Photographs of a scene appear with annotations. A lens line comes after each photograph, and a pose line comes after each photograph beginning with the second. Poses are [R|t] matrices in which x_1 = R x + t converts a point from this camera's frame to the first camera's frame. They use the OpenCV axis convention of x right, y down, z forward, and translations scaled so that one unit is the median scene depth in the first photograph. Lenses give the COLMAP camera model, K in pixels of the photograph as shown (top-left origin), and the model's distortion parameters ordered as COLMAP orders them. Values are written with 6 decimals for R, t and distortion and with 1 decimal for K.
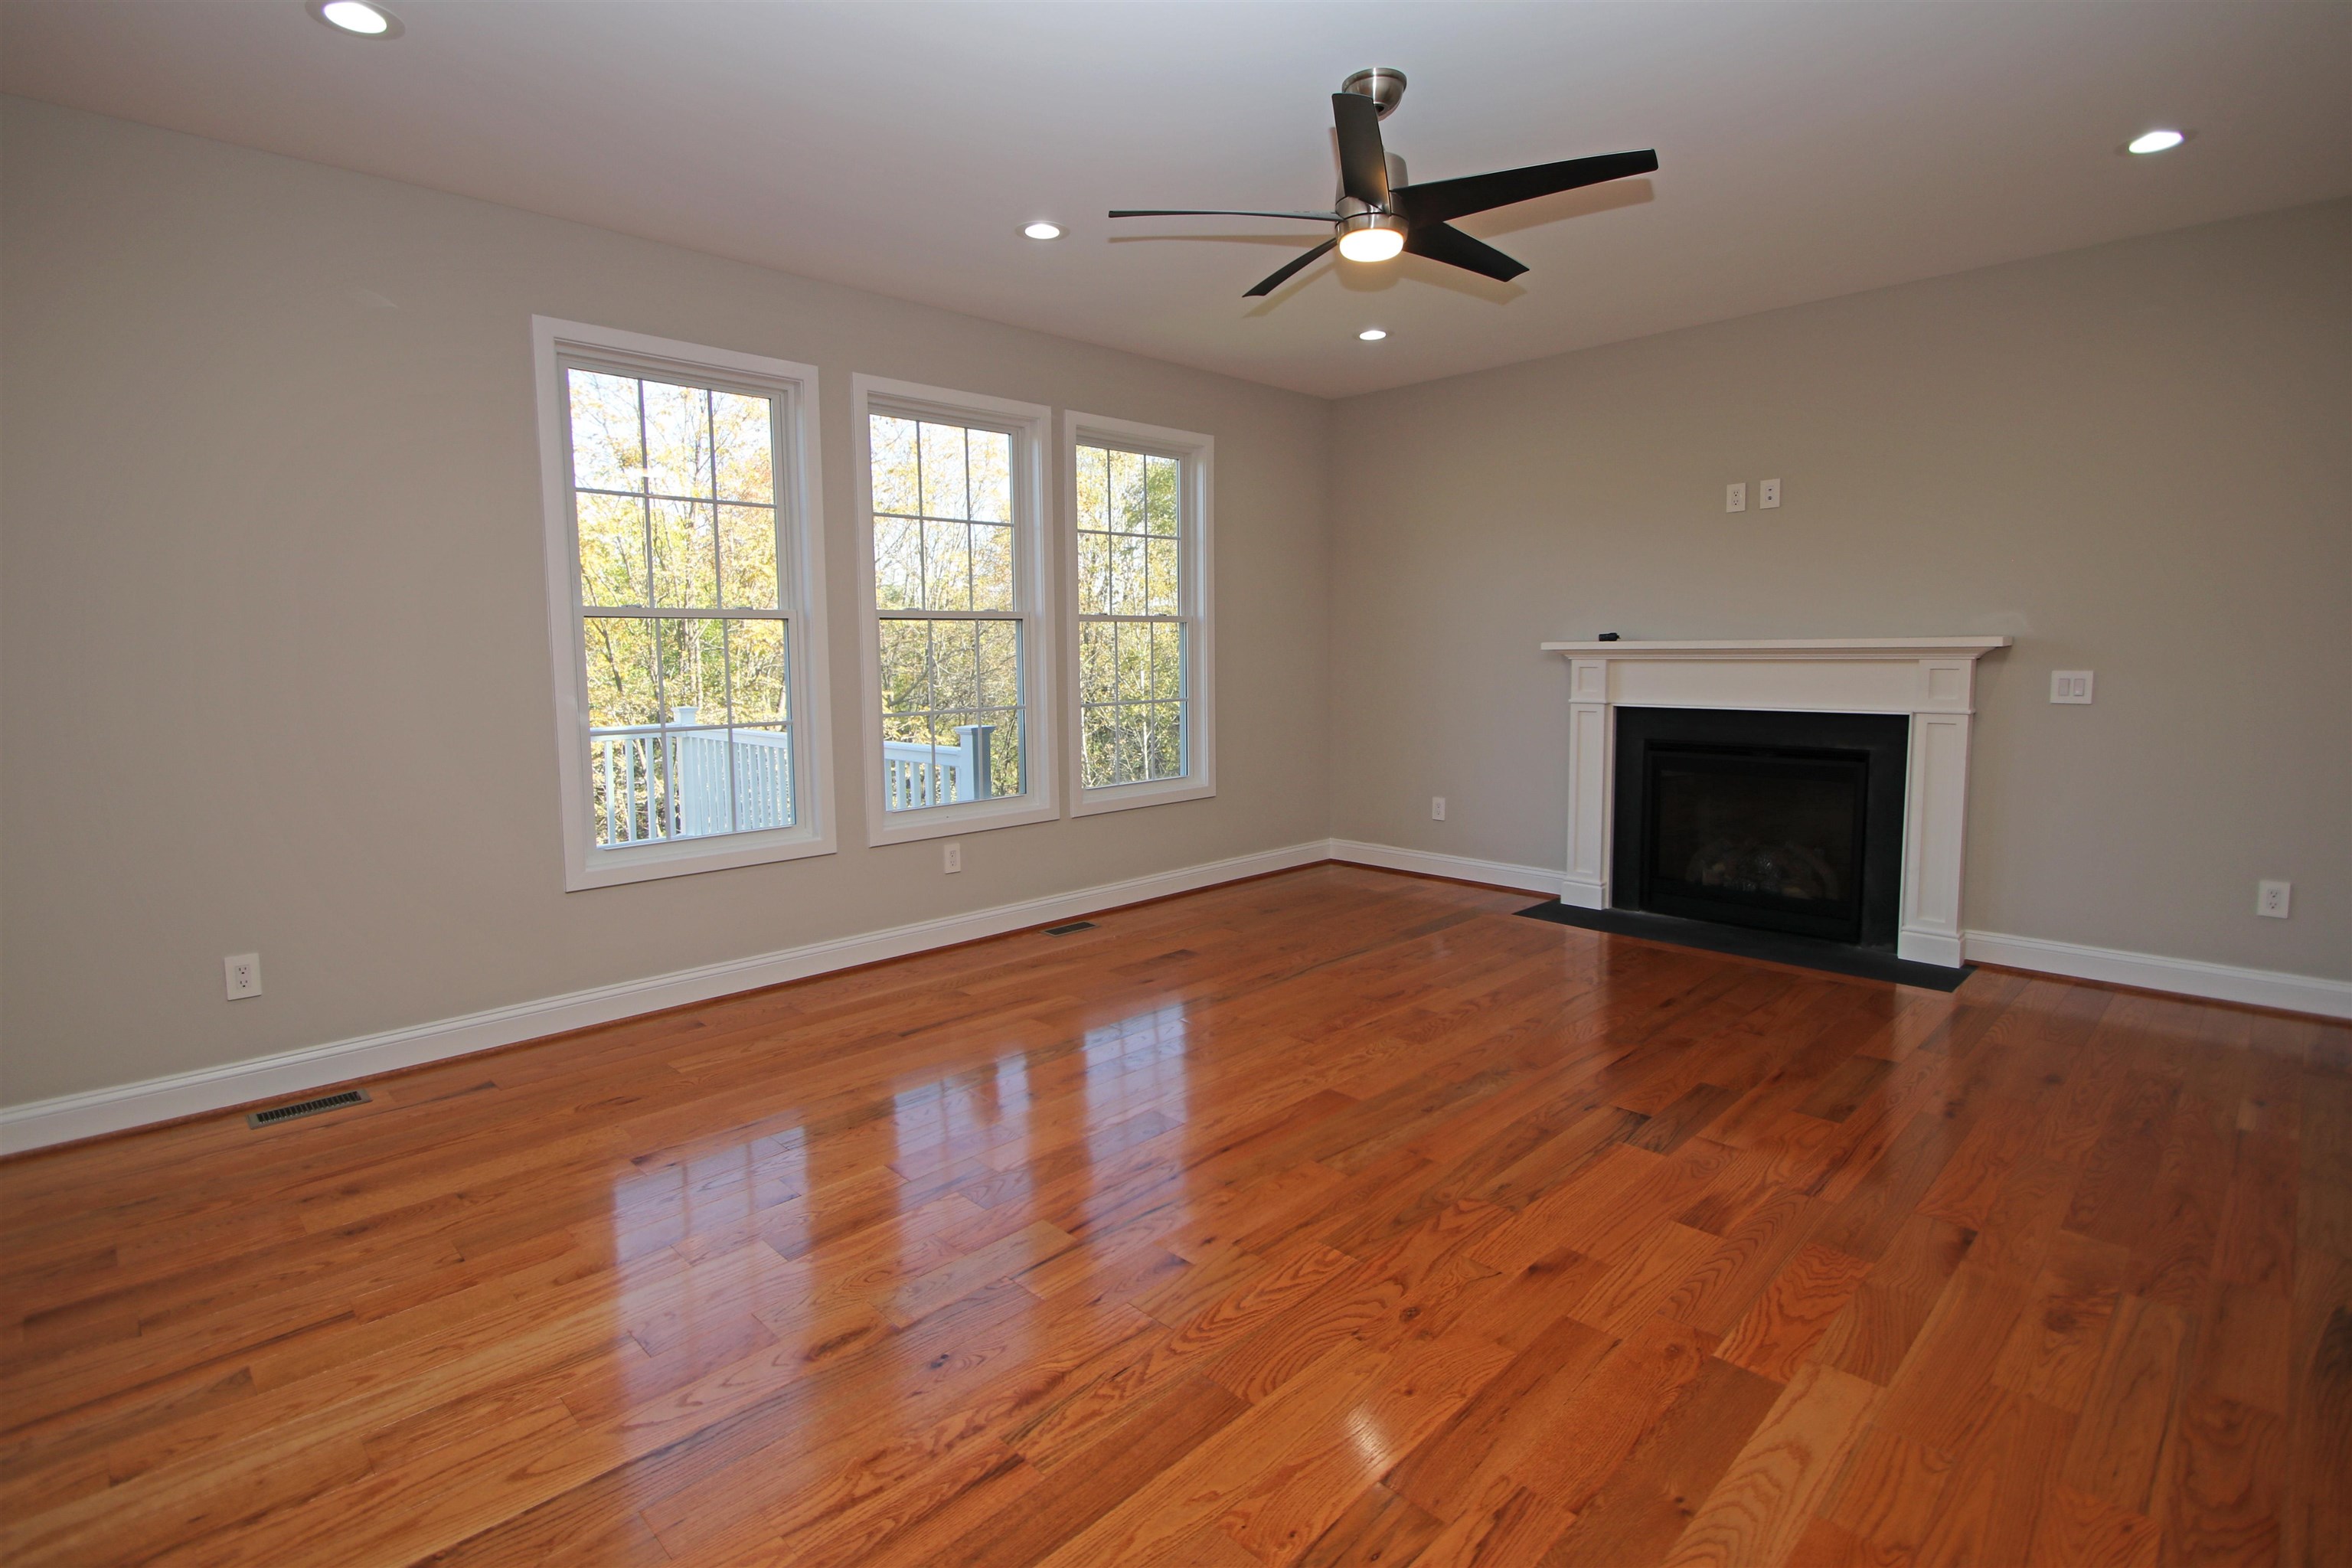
lens RADIAL K [[1106.5, 0, 1177.7], [0, 1106.5, 766.5], [0, 0, 1]] dist [0.011121, -0.013001]
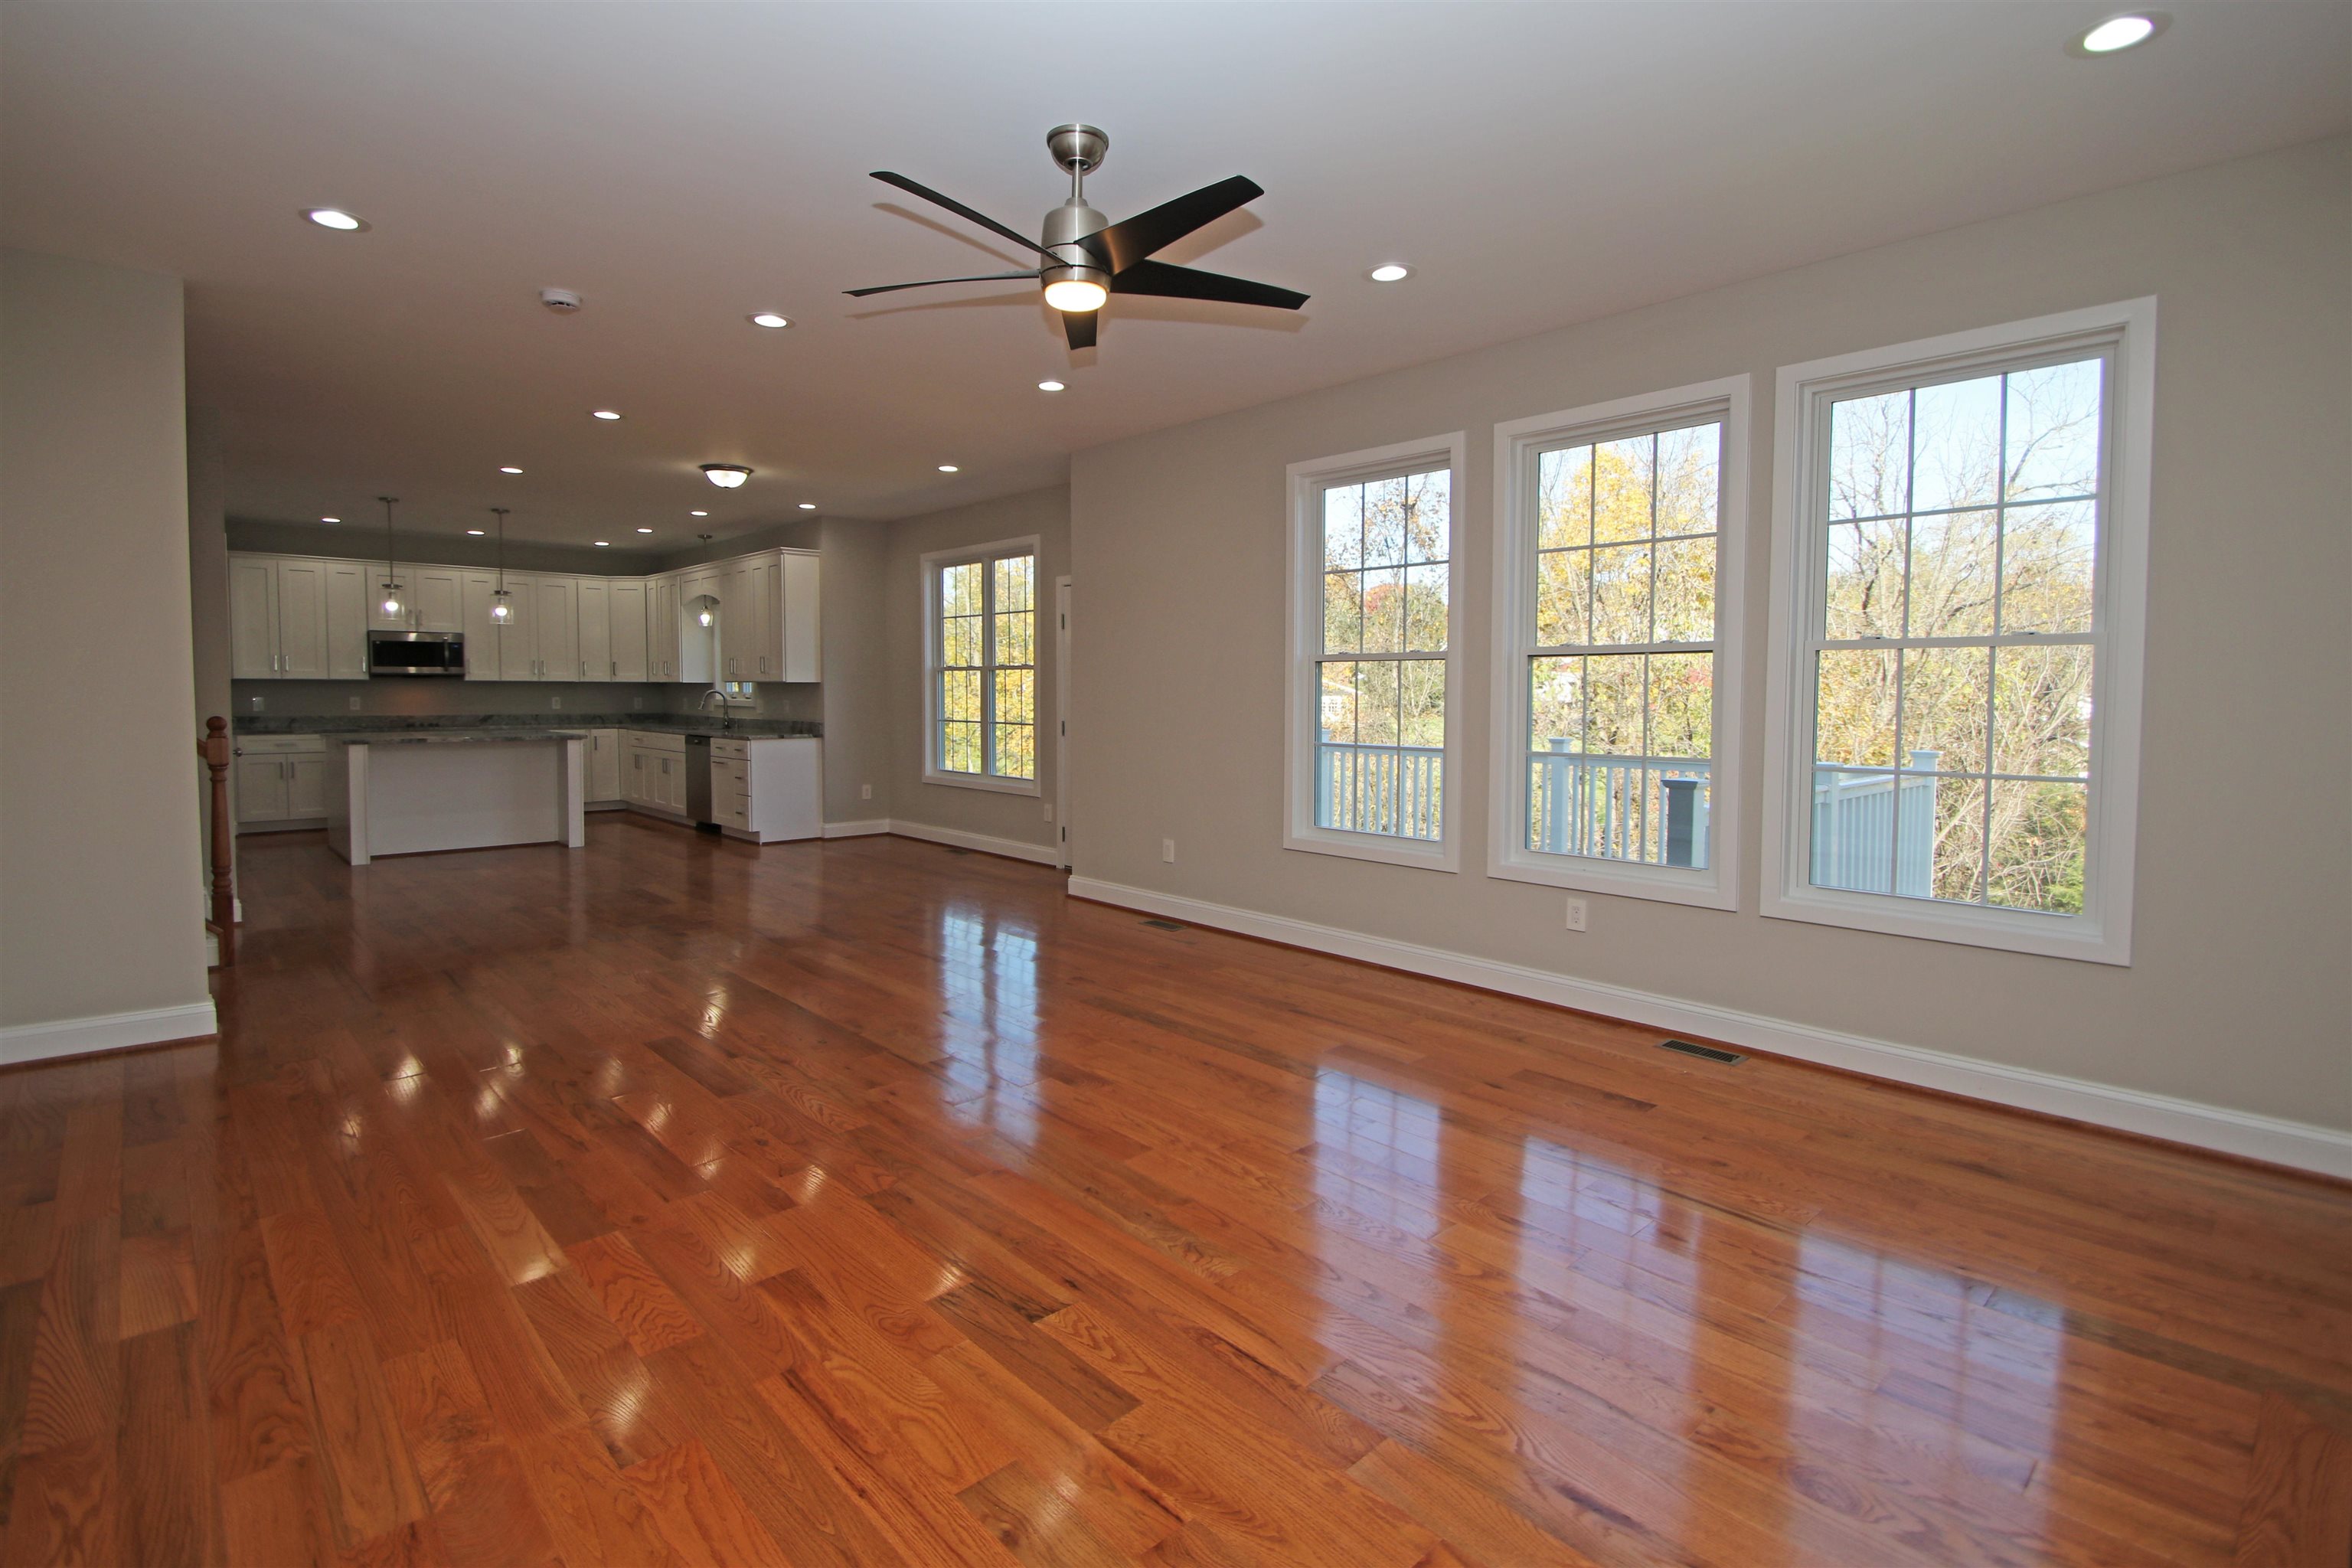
lens RADIAL K [[1106.5, 0, 1179.9], [0, 1106.5, 792.9], [0, 0, 1]] dist [0.011121, -0.013001]
pose [[-0.022855, 0.107989, -0.993889, 0.717345], [-0.109043, 0.987949, 0.109851, -0.083228], [0.993774, 0.110888, -0.010805, 0.676680]]
